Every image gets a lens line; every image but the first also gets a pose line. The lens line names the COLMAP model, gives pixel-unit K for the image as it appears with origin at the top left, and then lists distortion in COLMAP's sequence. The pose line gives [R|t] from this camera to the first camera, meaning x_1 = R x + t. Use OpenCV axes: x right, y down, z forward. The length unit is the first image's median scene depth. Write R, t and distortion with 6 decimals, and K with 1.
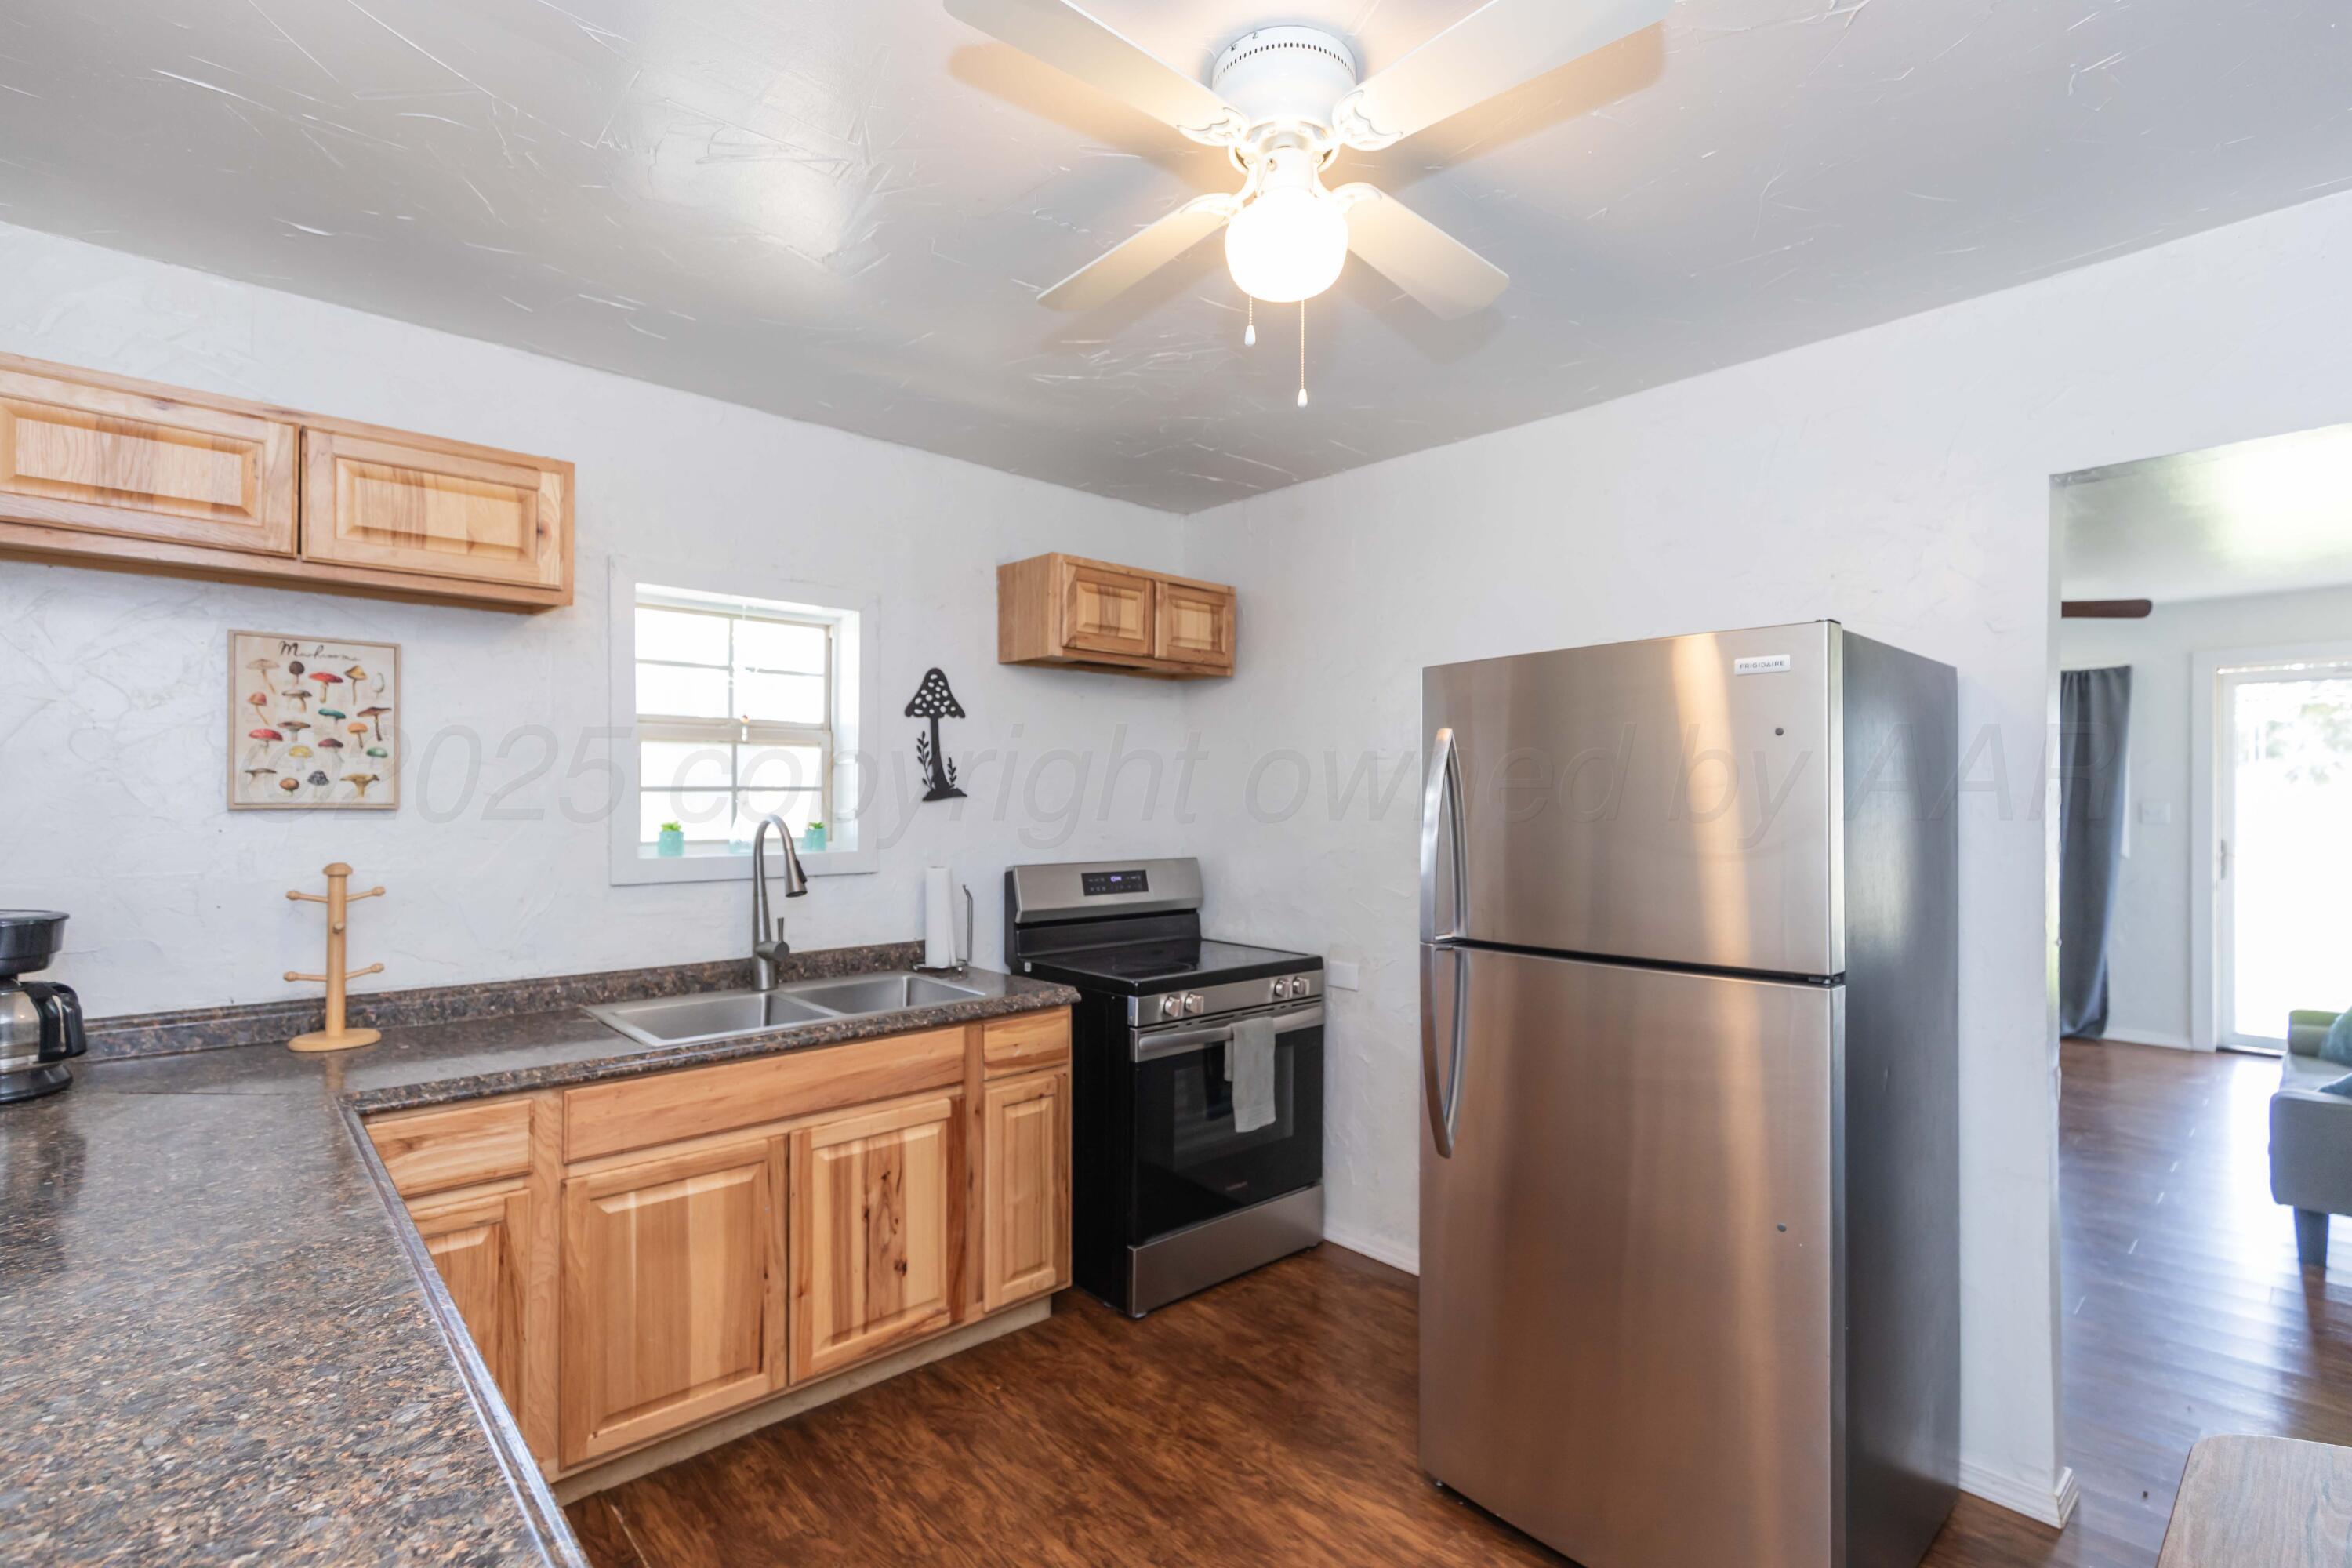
lens RADIAL K [[1058.8, 0, 1182.9], [0, 1058.8, 790.7], [0, 0, 1]] dist [0.001601, -0.001360]
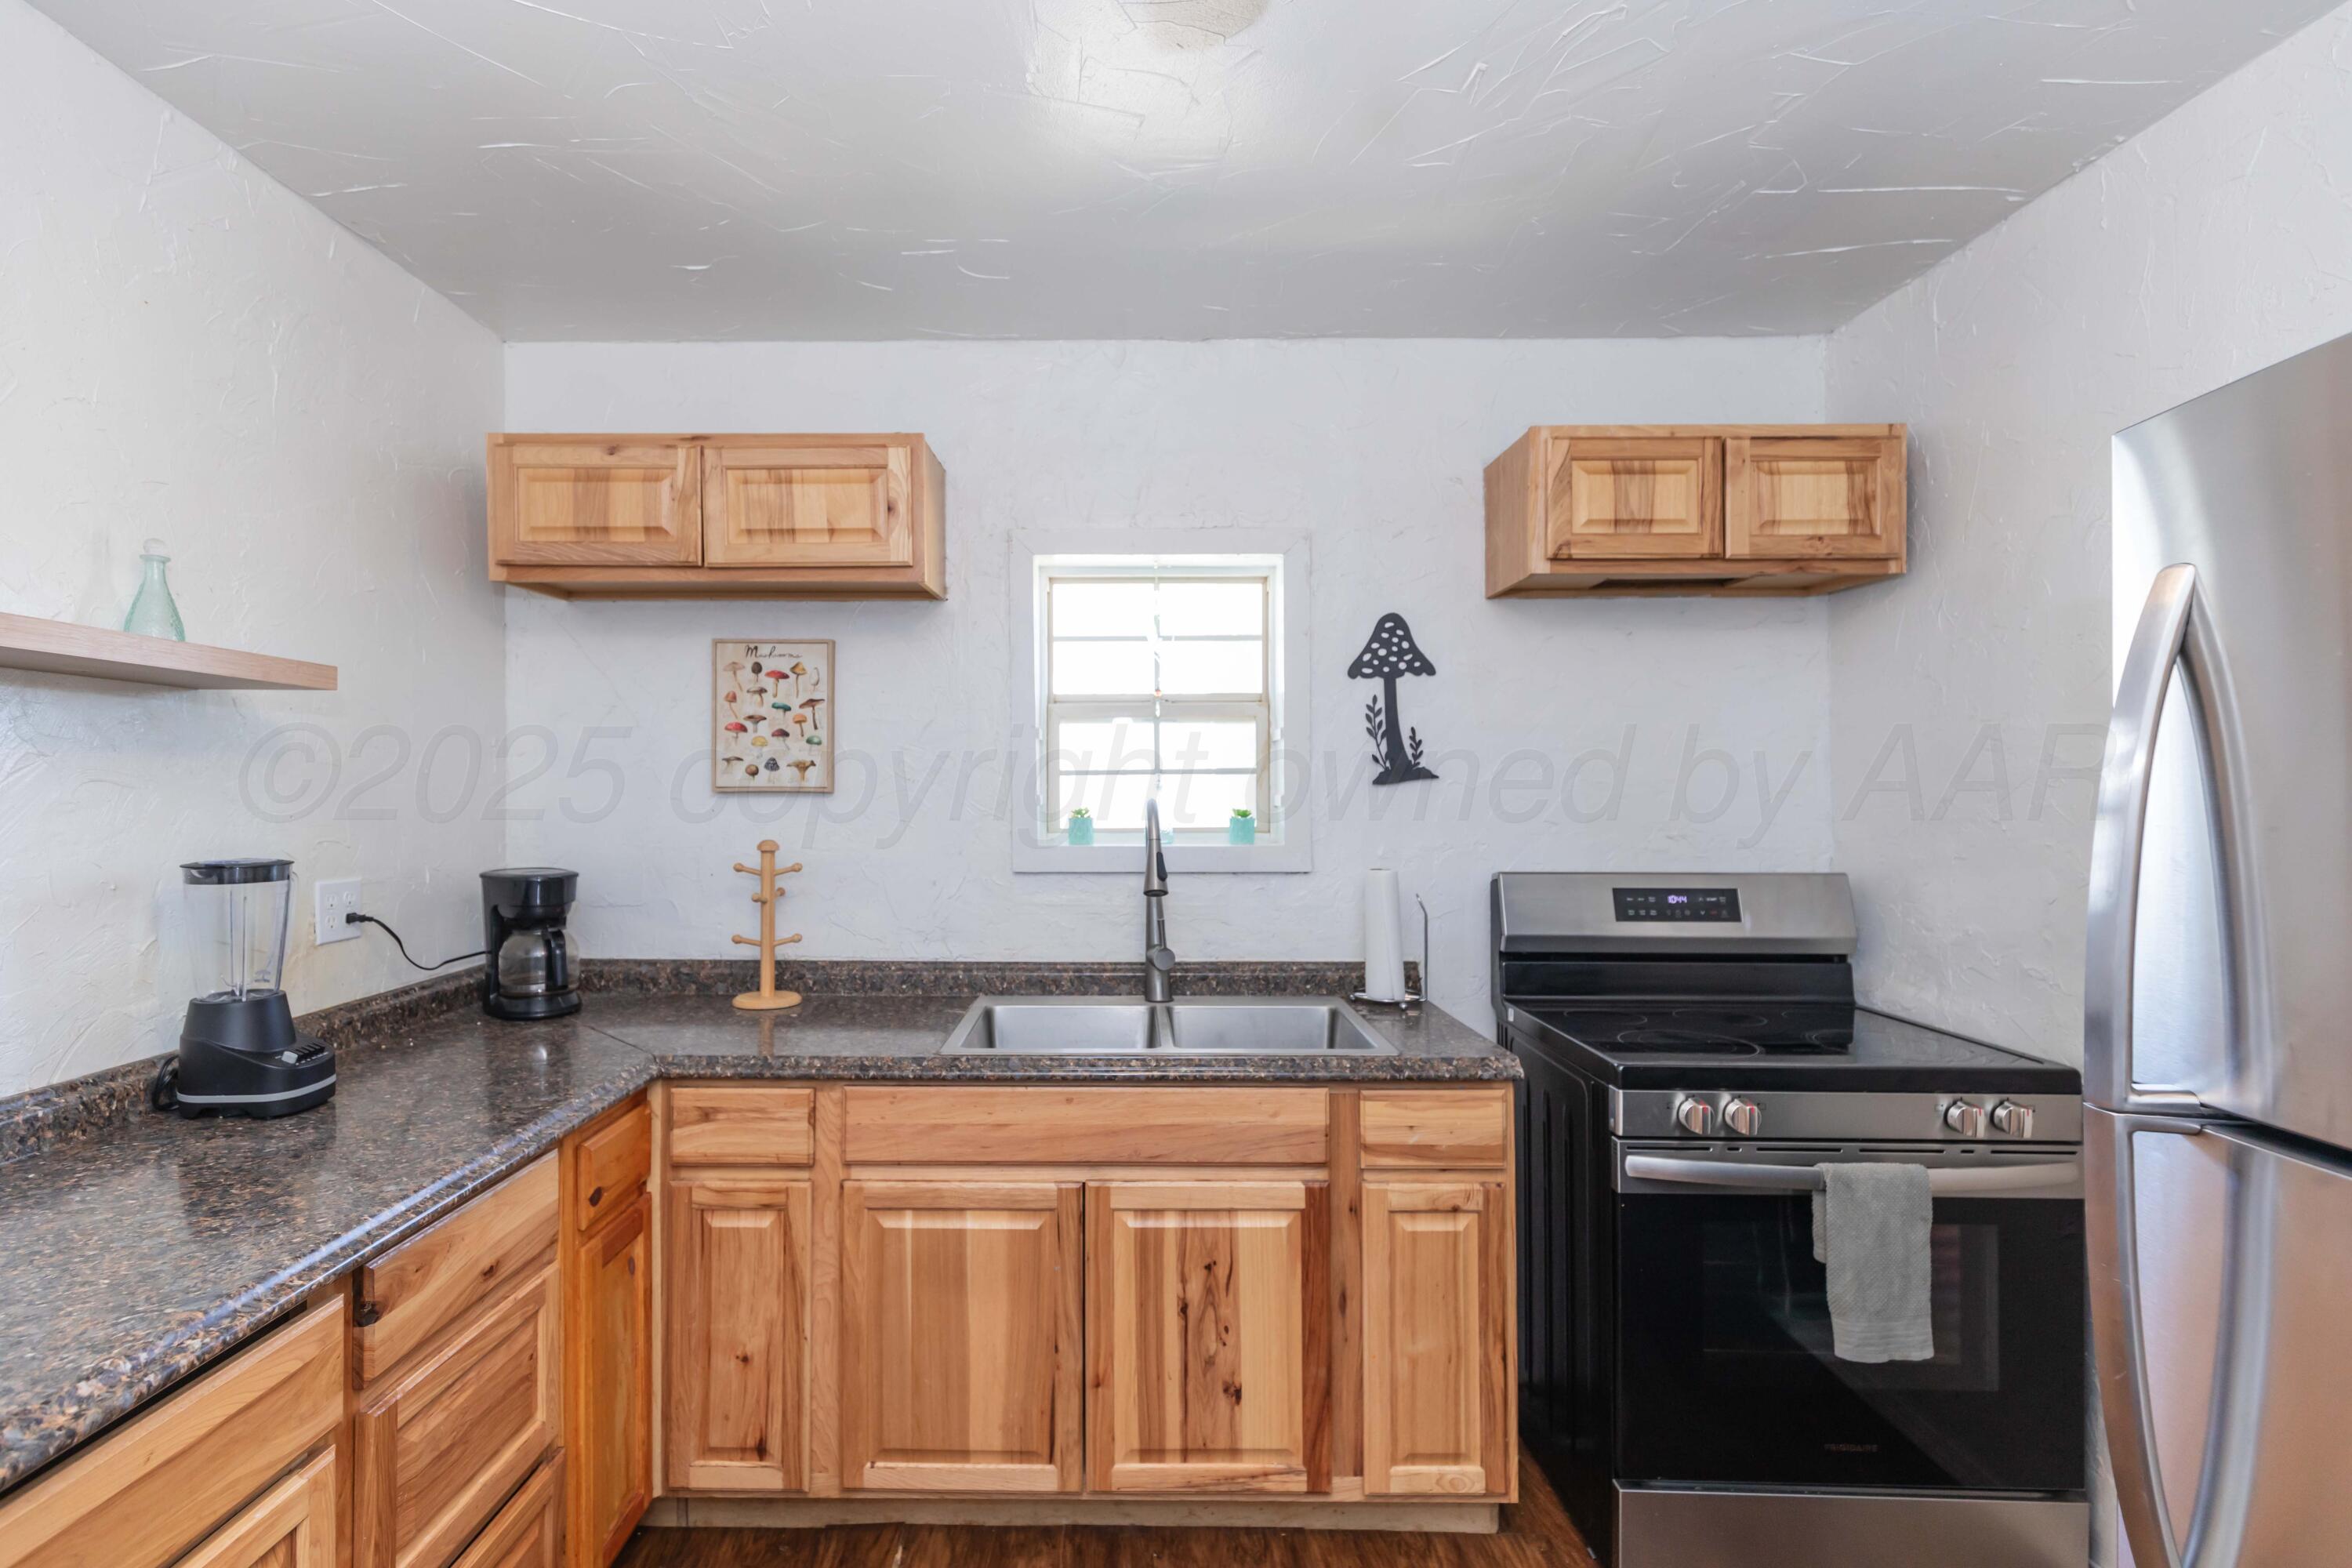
lens RADIAL K [[1058.8, 0, 1118.6], [0, 1058.8, 785.6], [0, 0, 1]] dist [0.001601, -0.001360]
pose [[0.729045, -0.010685, -0.684382, 0.192161], [0.007820, 0.999943, -0.007282, 0.018765], [0.684421, -0.000043, 0.729087, 0.376397]]
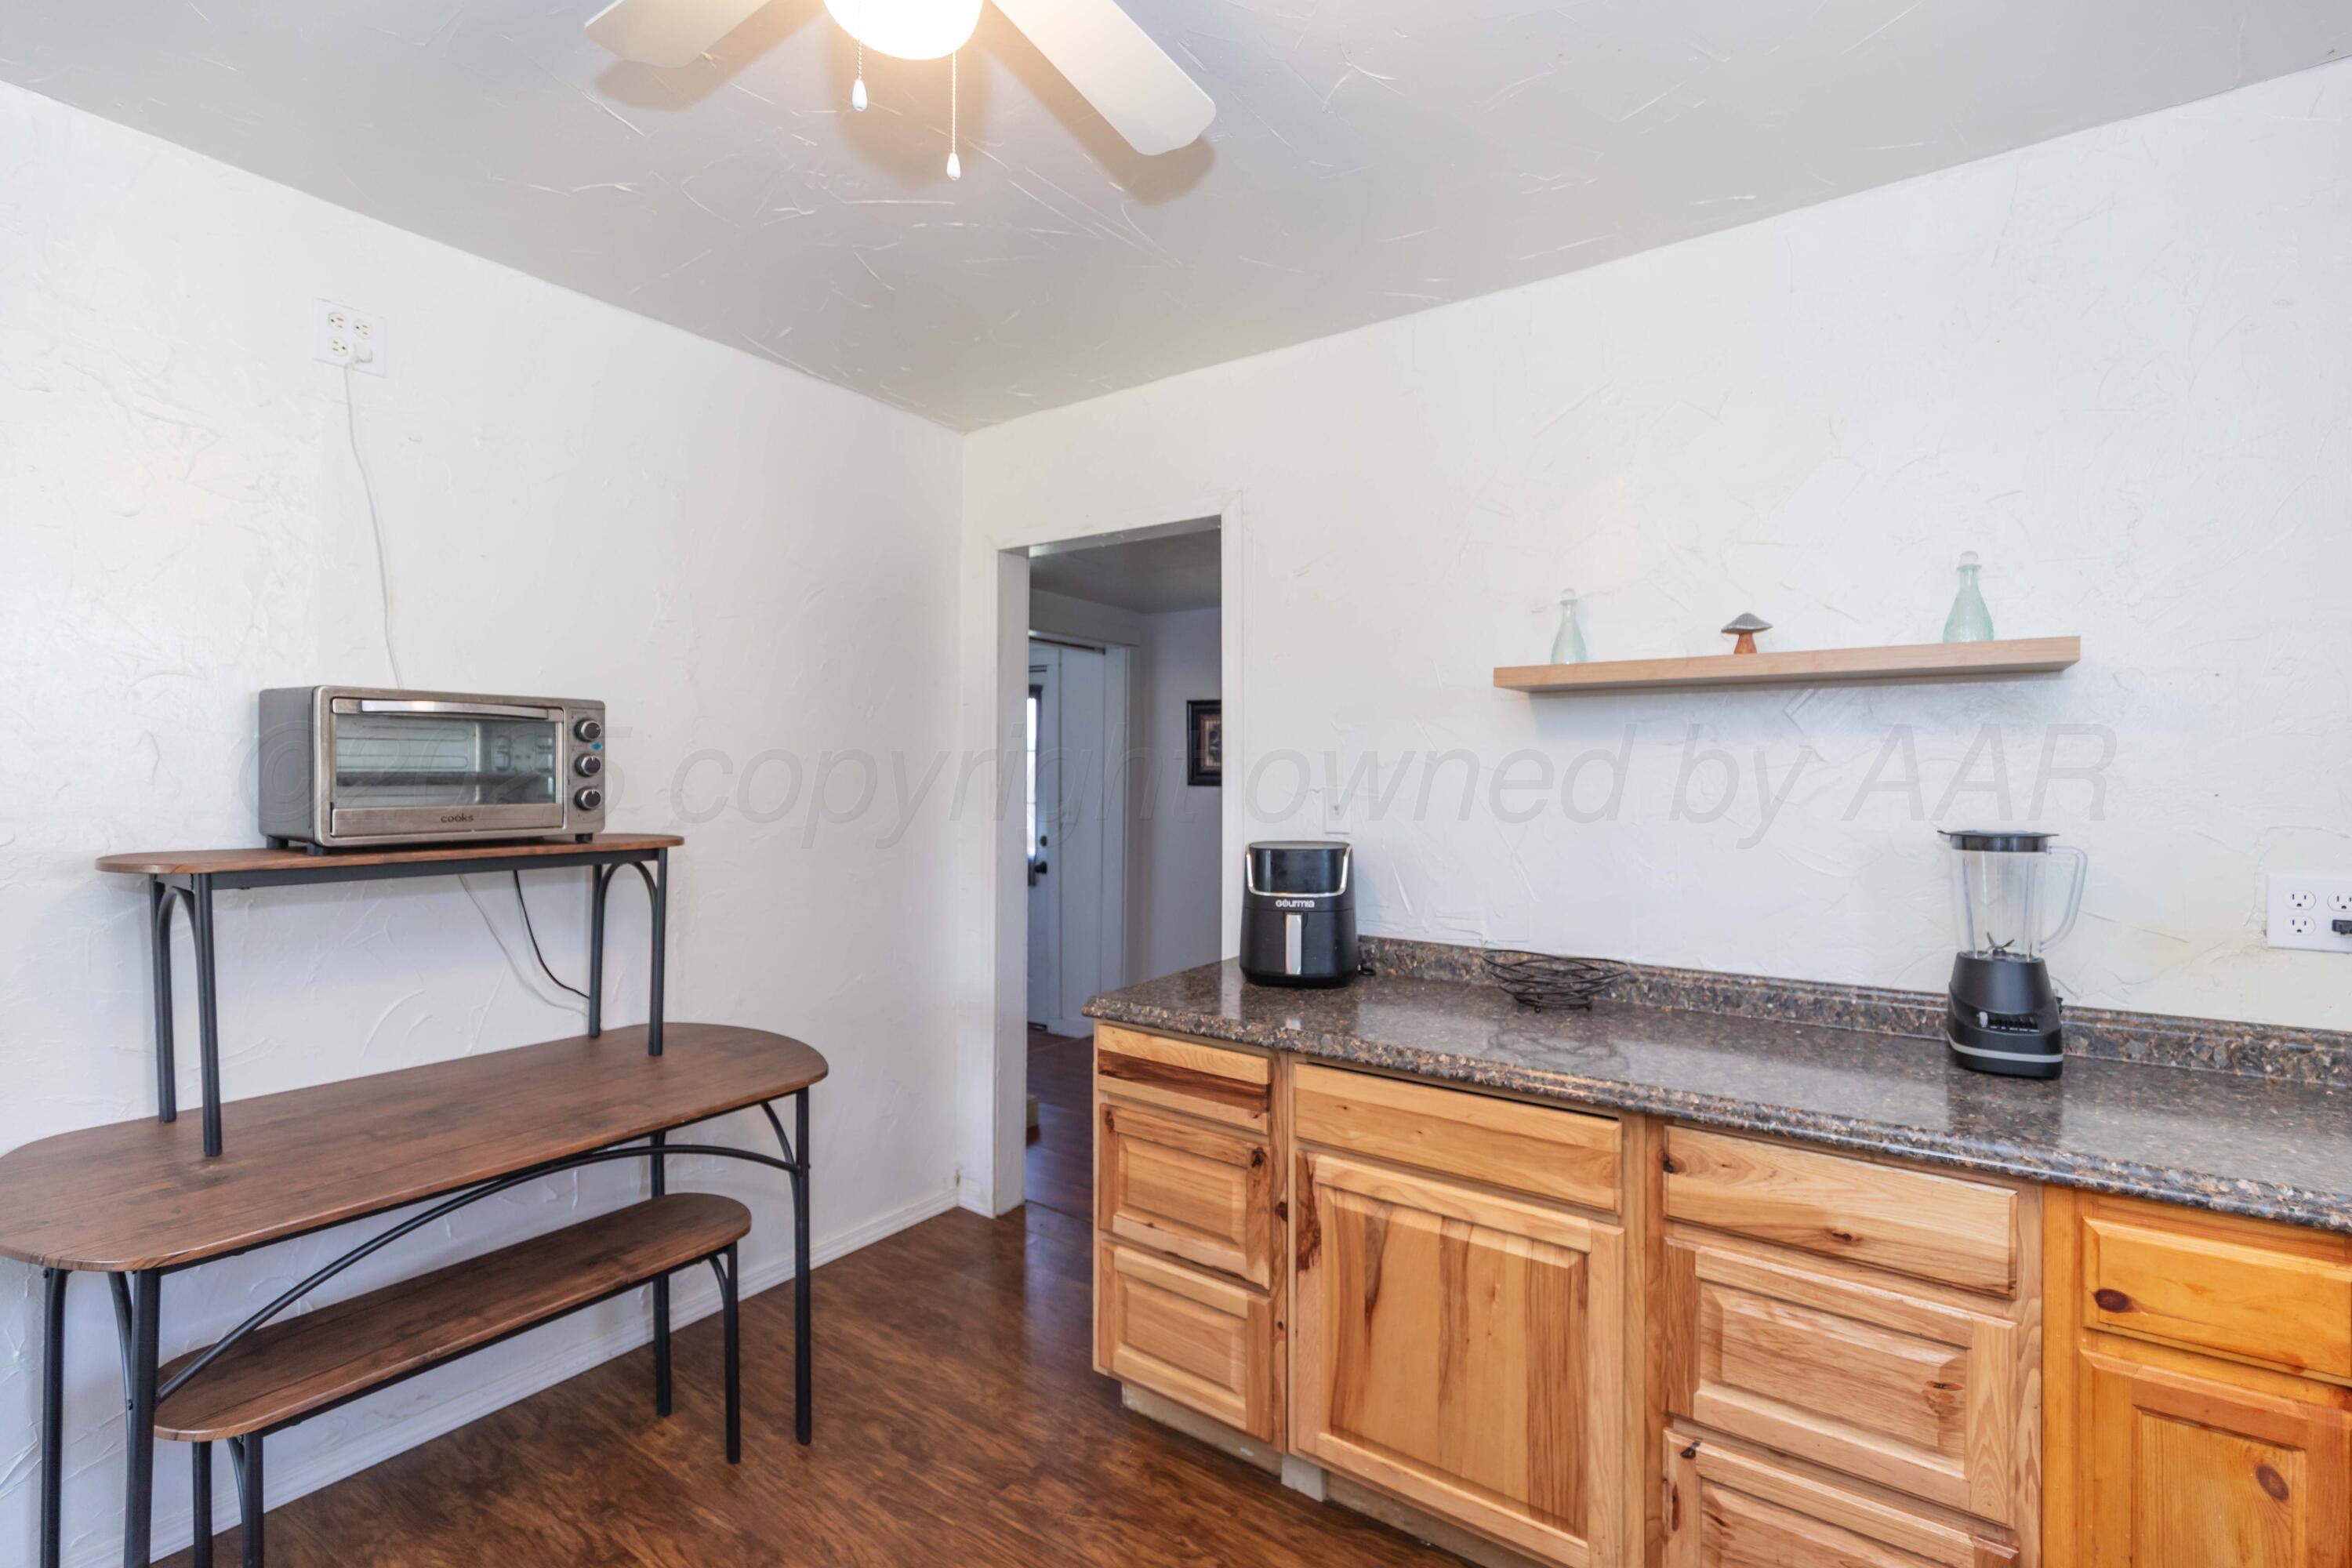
lens RADIAL K [[1058.8, 0, 1171.5], [0, 1058.8, 778.9], [0, 0, 1]] dist [0.001601, -0.001360]
pose [[-0.977260, -0.004895, -0.211987, 0.045549], [-0.005012, 0.999987, 0.000017, 0.023916], [0.211984, 0.001079, -0.977273, 1.016782]]
